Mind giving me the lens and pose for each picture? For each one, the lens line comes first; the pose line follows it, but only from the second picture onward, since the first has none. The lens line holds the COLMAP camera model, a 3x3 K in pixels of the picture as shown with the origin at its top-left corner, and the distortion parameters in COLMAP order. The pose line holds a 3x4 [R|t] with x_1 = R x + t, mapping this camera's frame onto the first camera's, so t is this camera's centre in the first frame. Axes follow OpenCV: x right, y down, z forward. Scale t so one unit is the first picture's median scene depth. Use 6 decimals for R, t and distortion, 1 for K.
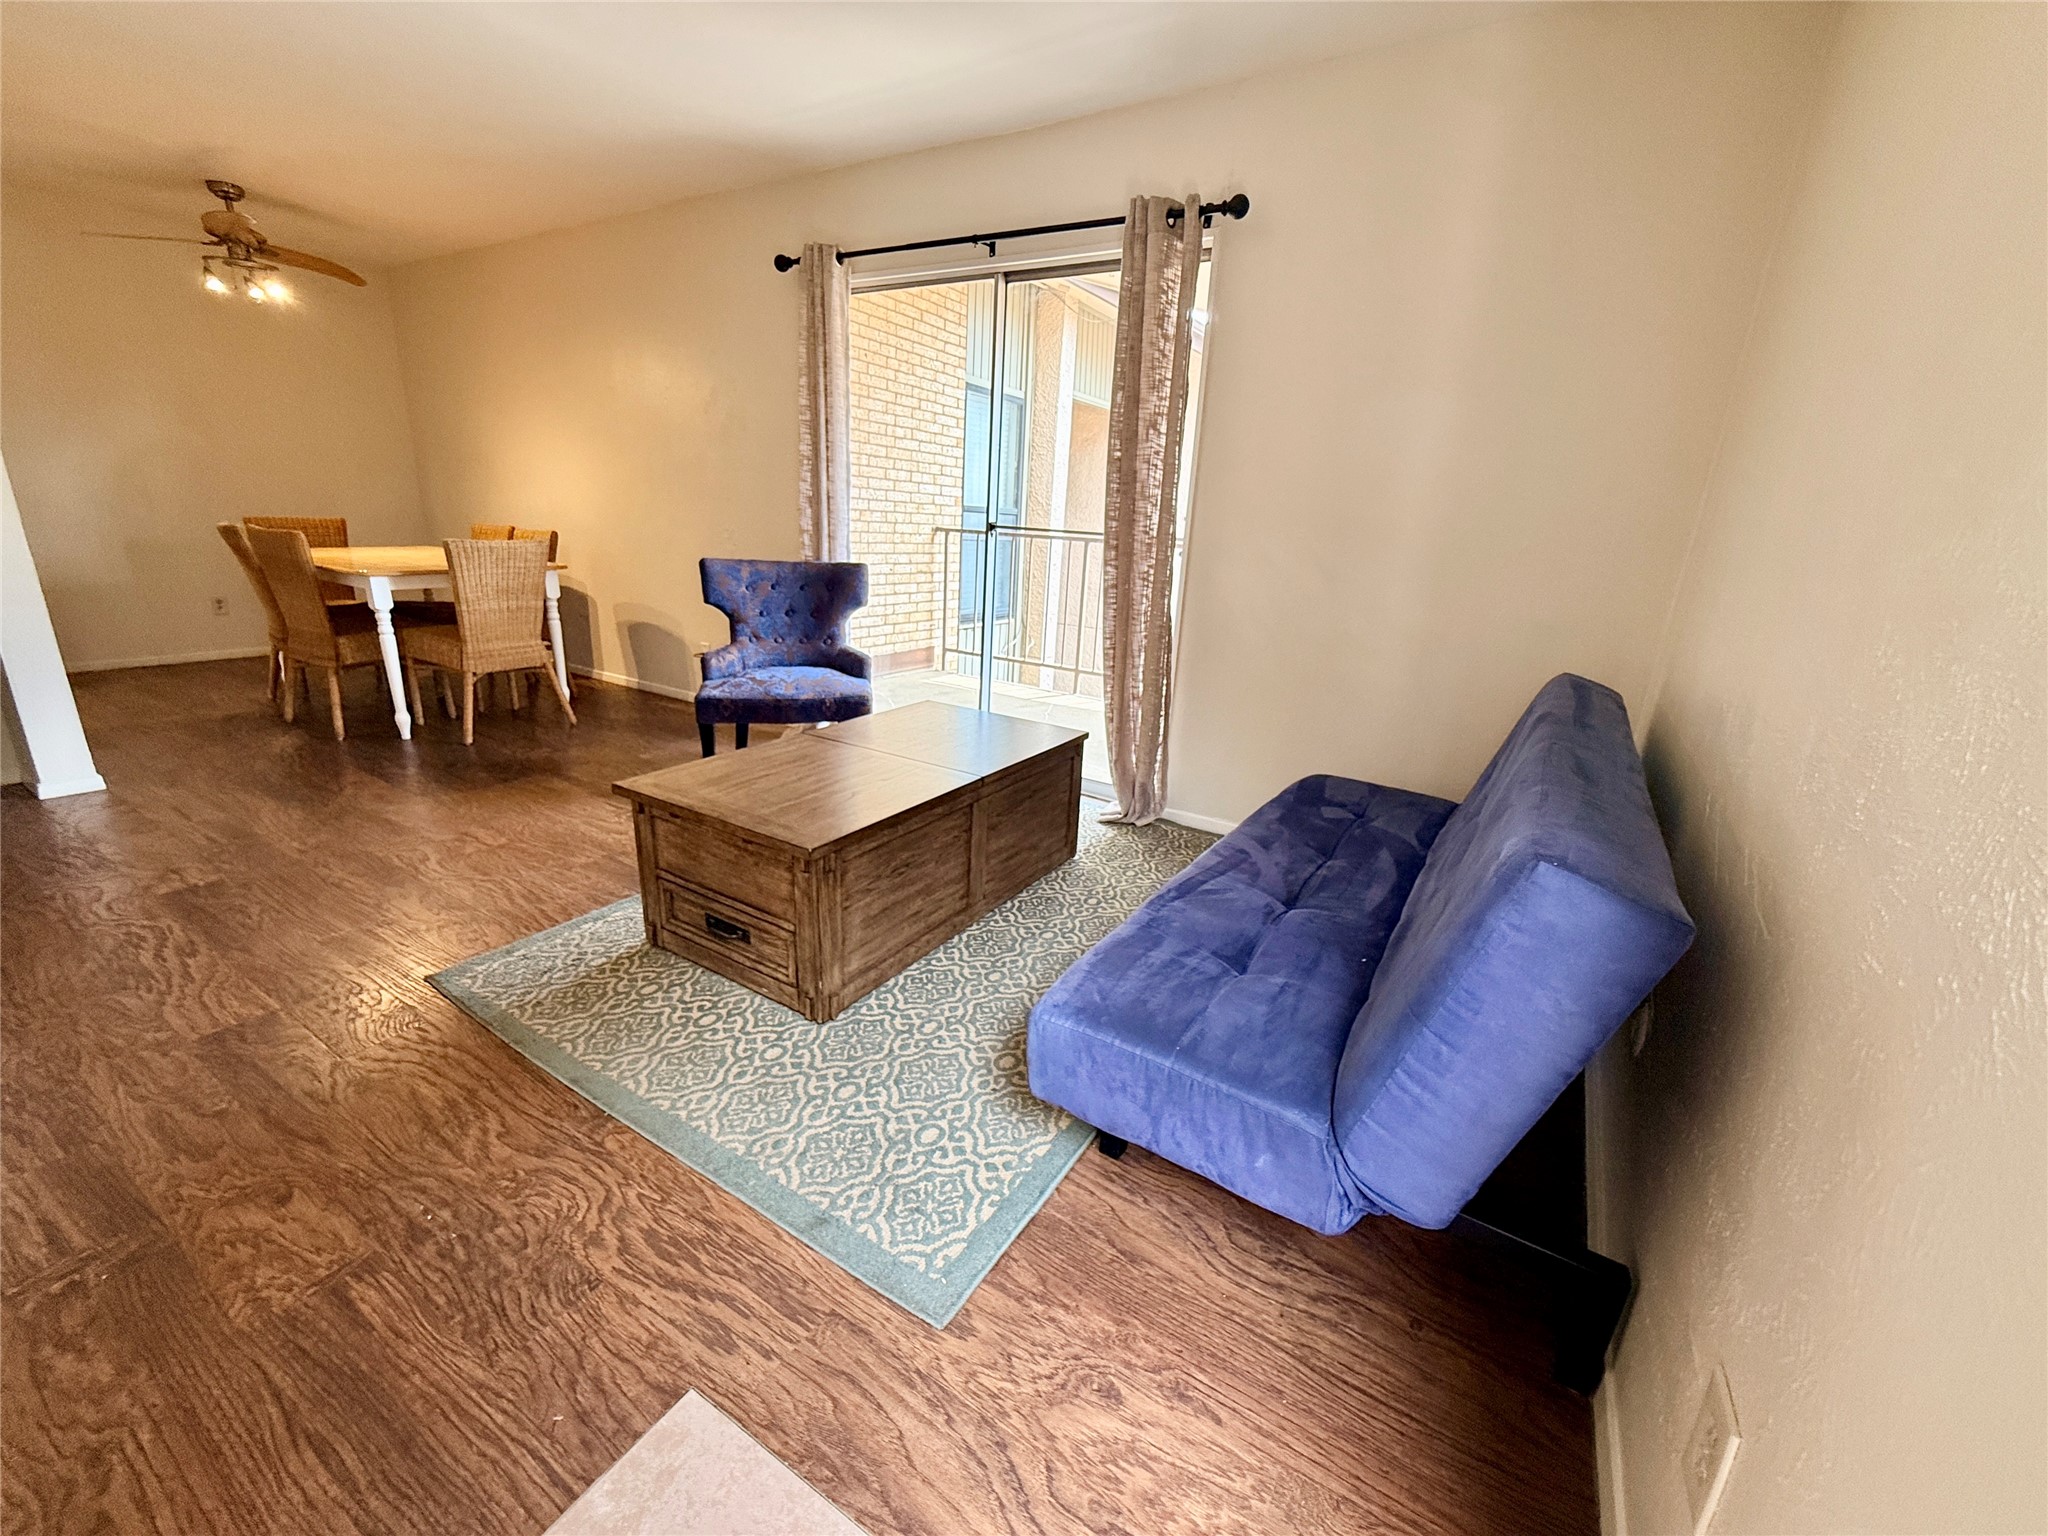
lens RADIAL K [[845.1, 0, 1024.7], [0, 845.1, 771.7], [0, 0, 1]] dist [0.000809, 0.000333]
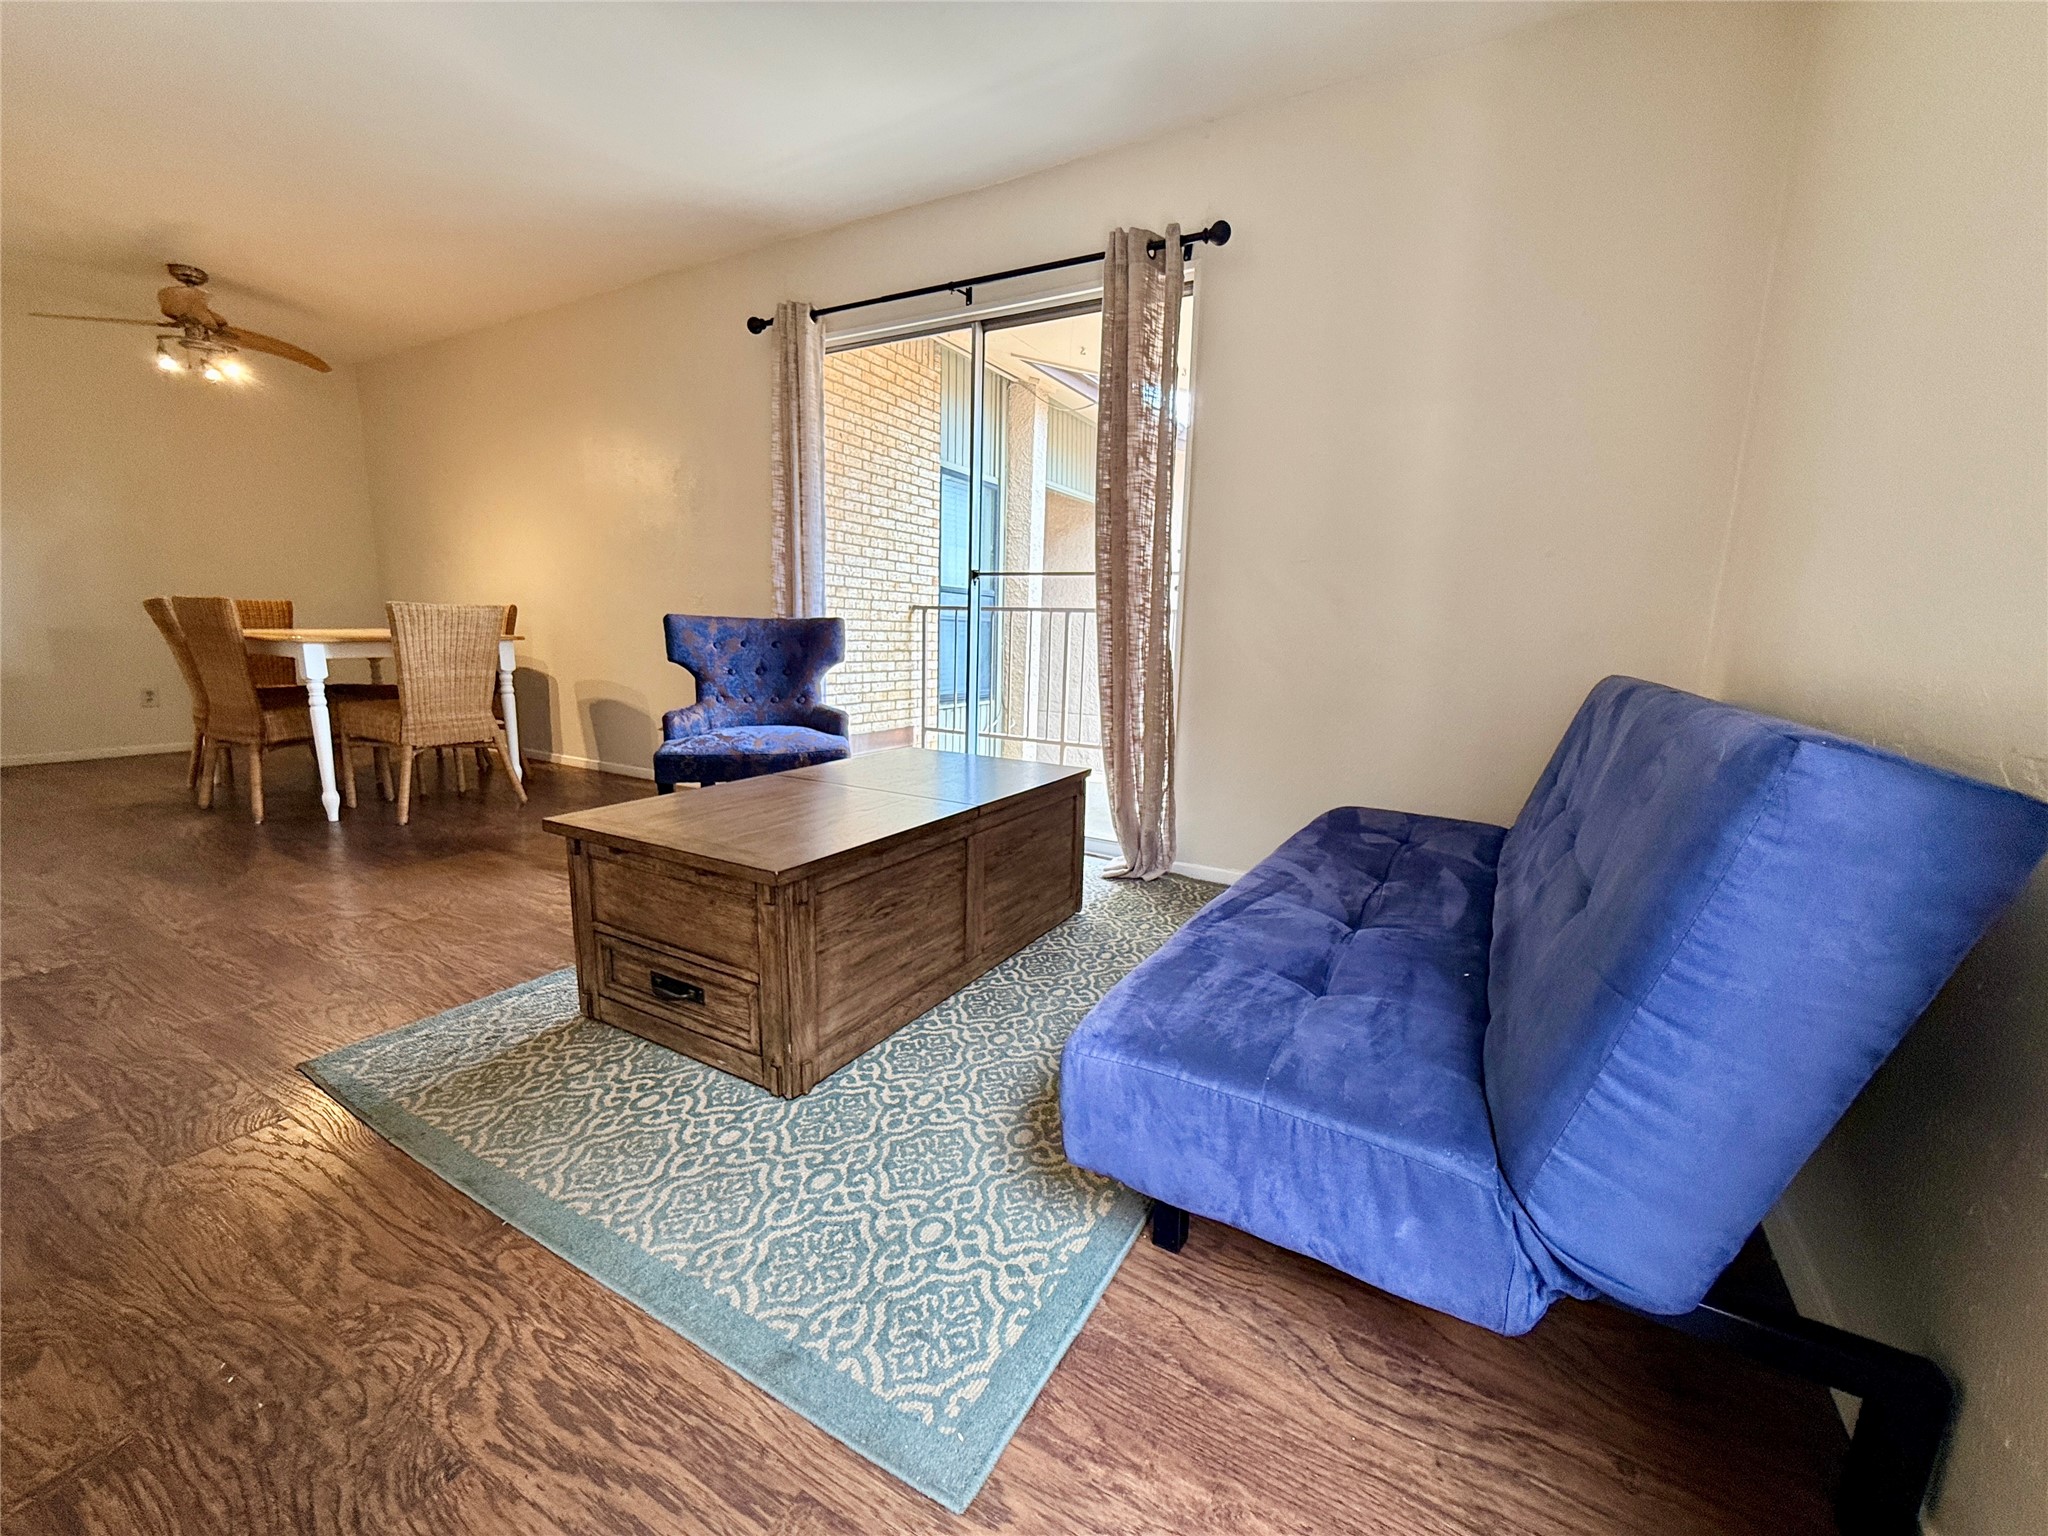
lens RADIAL K [[845.1, 0, 1026.2], [0, 845.1, 766.3], [0, 0, 1]] dist [0.000809, 0.000333]
pose [[0.999073, -0.030468, 0.030409, -0.028003], [0.034171, 0.990953, -0.129783, 0.086424], [-0.026179, 0.130702, 0.991076, 0.138333]]
